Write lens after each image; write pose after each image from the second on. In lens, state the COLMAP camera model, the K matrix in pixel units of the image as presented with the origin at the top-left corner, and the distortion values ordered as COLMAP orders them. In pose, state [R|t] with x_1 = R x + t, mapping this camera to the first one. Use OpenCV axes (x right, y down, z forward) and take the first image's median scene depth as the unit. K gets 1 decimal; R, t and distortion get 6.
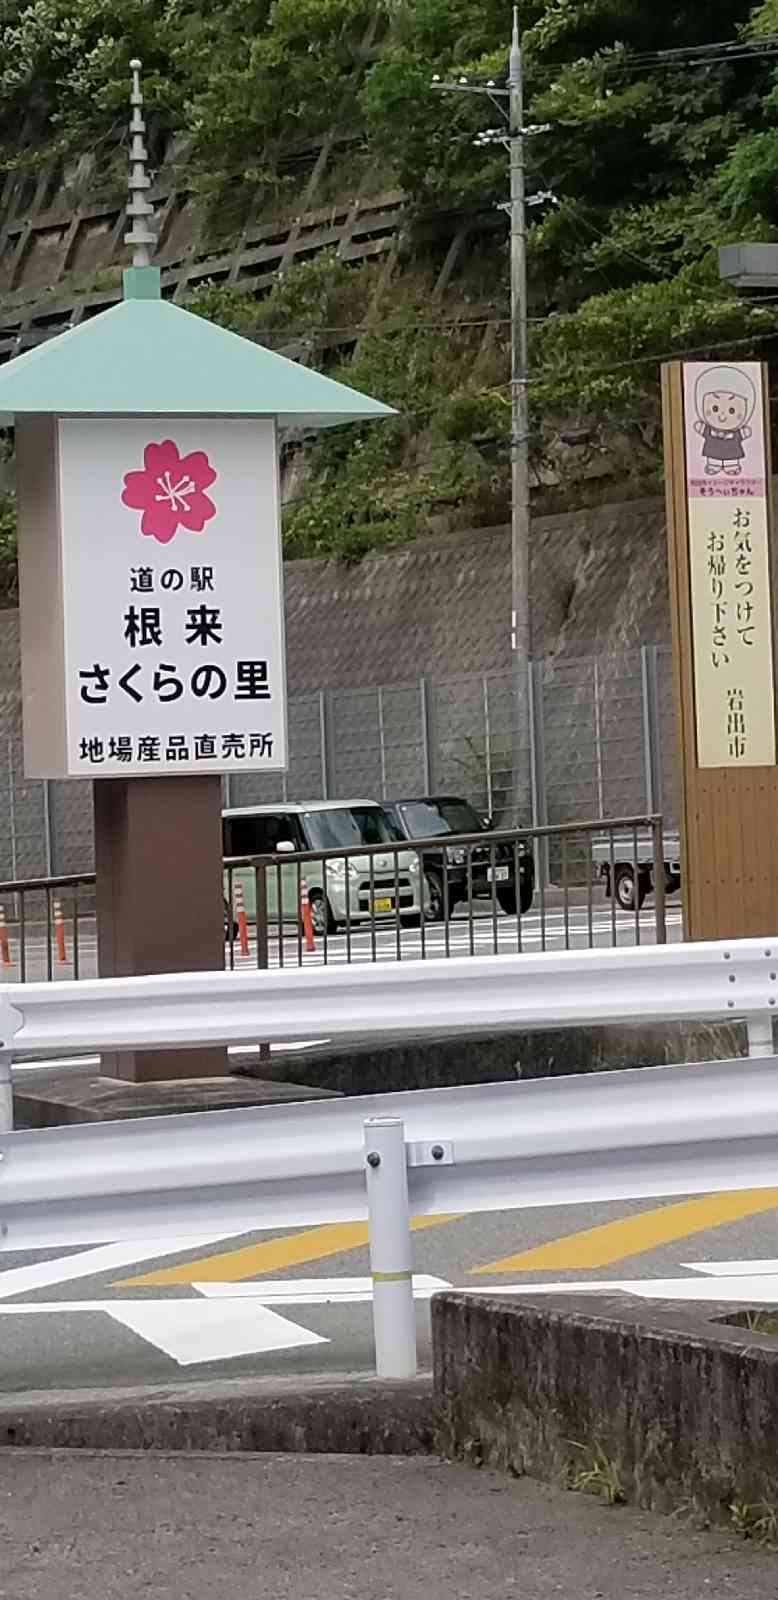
lens RADIAL K [[4246.0, 0, 389.0], [0, 4246.0, 800.0], [0, 0, 1]] dist [-0.028970, 0.111149]
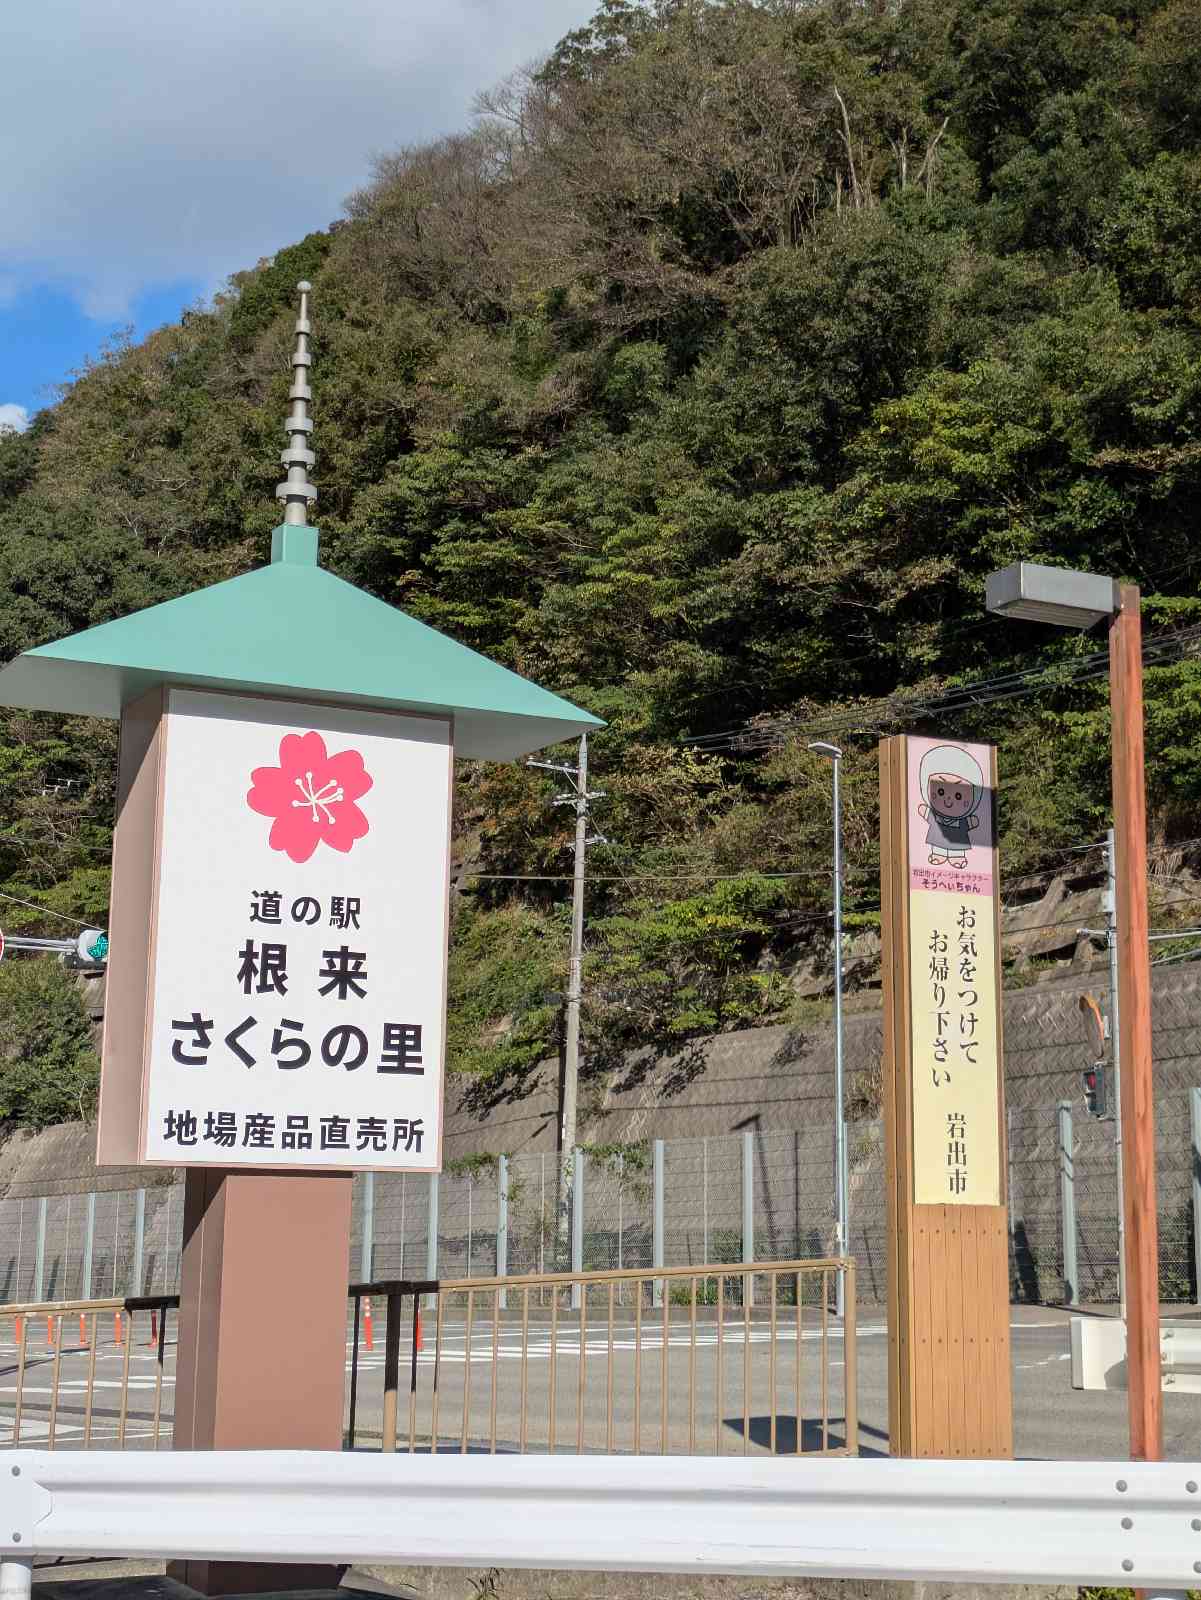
lens RADIAL K [[2506.6, 0, 603.1], [0, 2506.6, 762.9], [0, 0, 1]] dist [0.041173, -0.003860]
pose [[0.997243, 0.056415, 0.048196, -0.020700], [-0.045864, 0.979274, -0.197279, 0.008931], [-0.058327, 0.194525, 0.979162, 0.542159]]
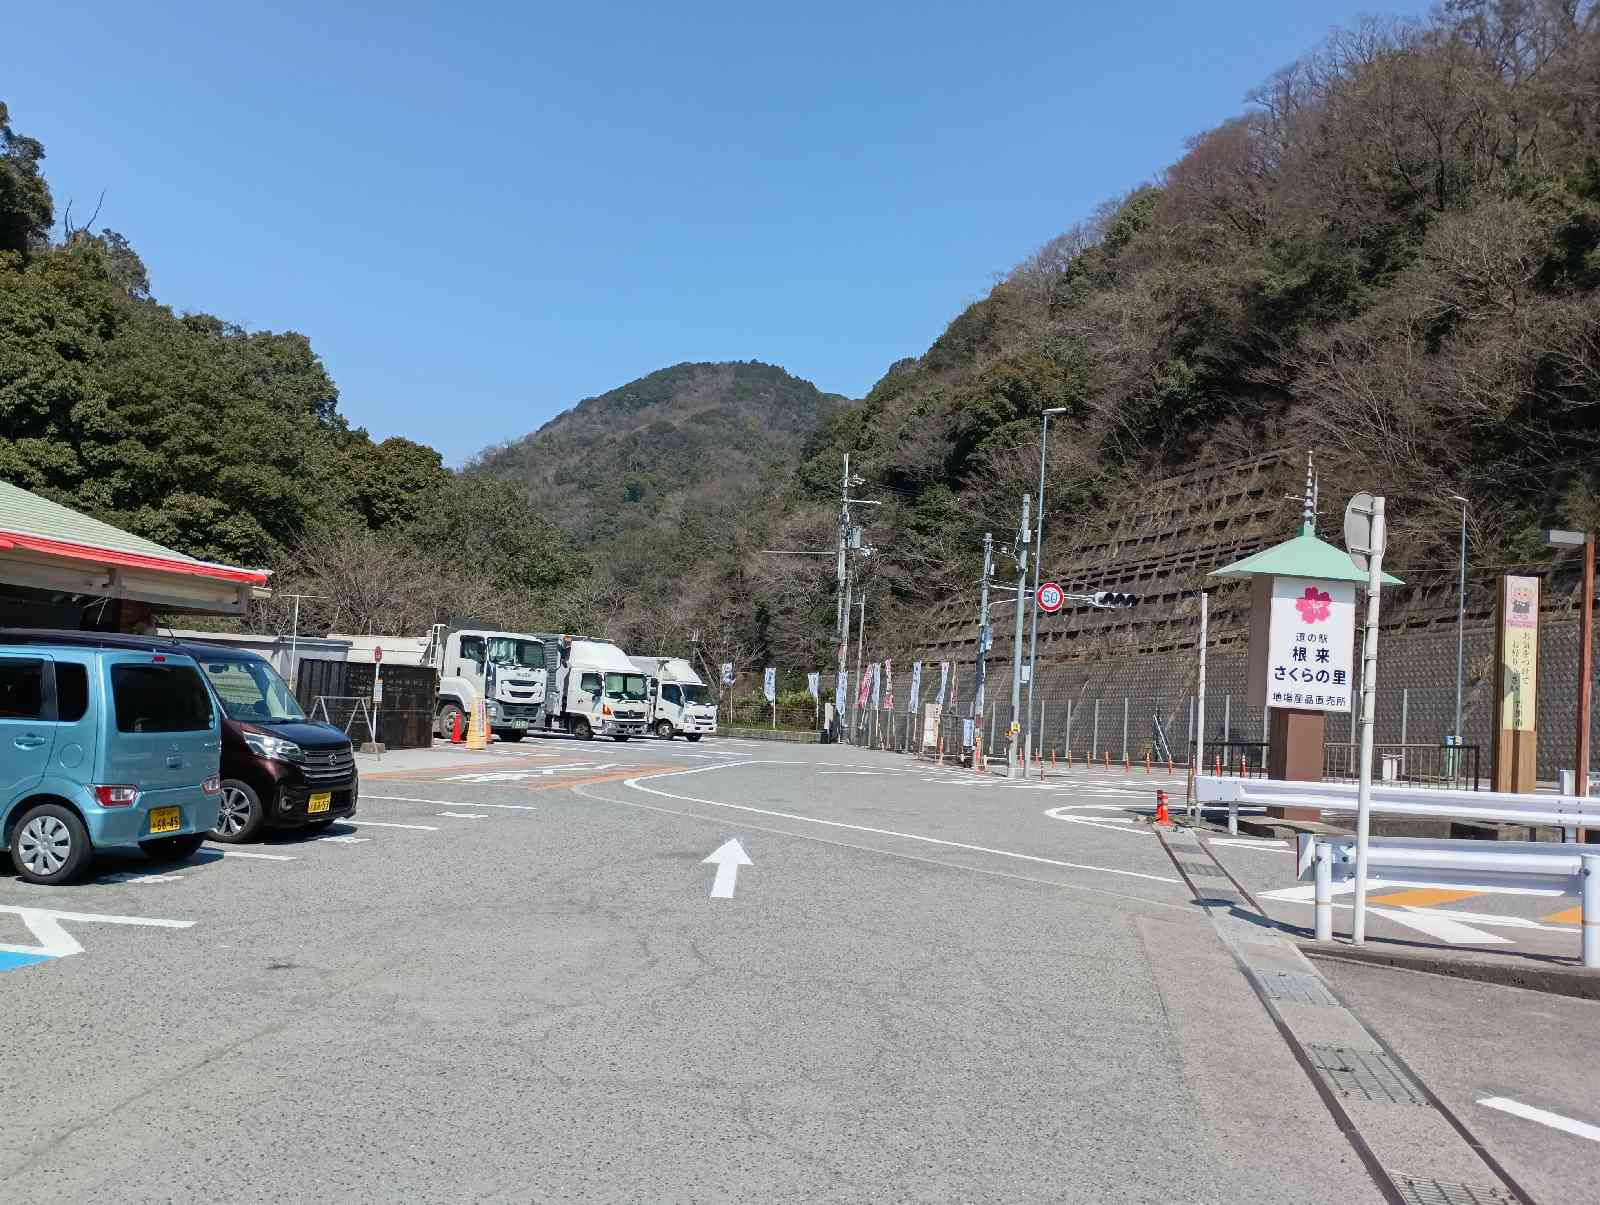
lens RADIAL K [[1309.4, 0, 782.0], [0, 1309.4, 594.8], [0, 0, 1]] dist [0.037122, -0.038562]
pose [[0.945134, 0.077107, -0.317452, -0.105741], [-0.105171, 0.991829, -0.072211, 0.017608], [0.309290, 0.101636, 0.945521, 0.088177]]
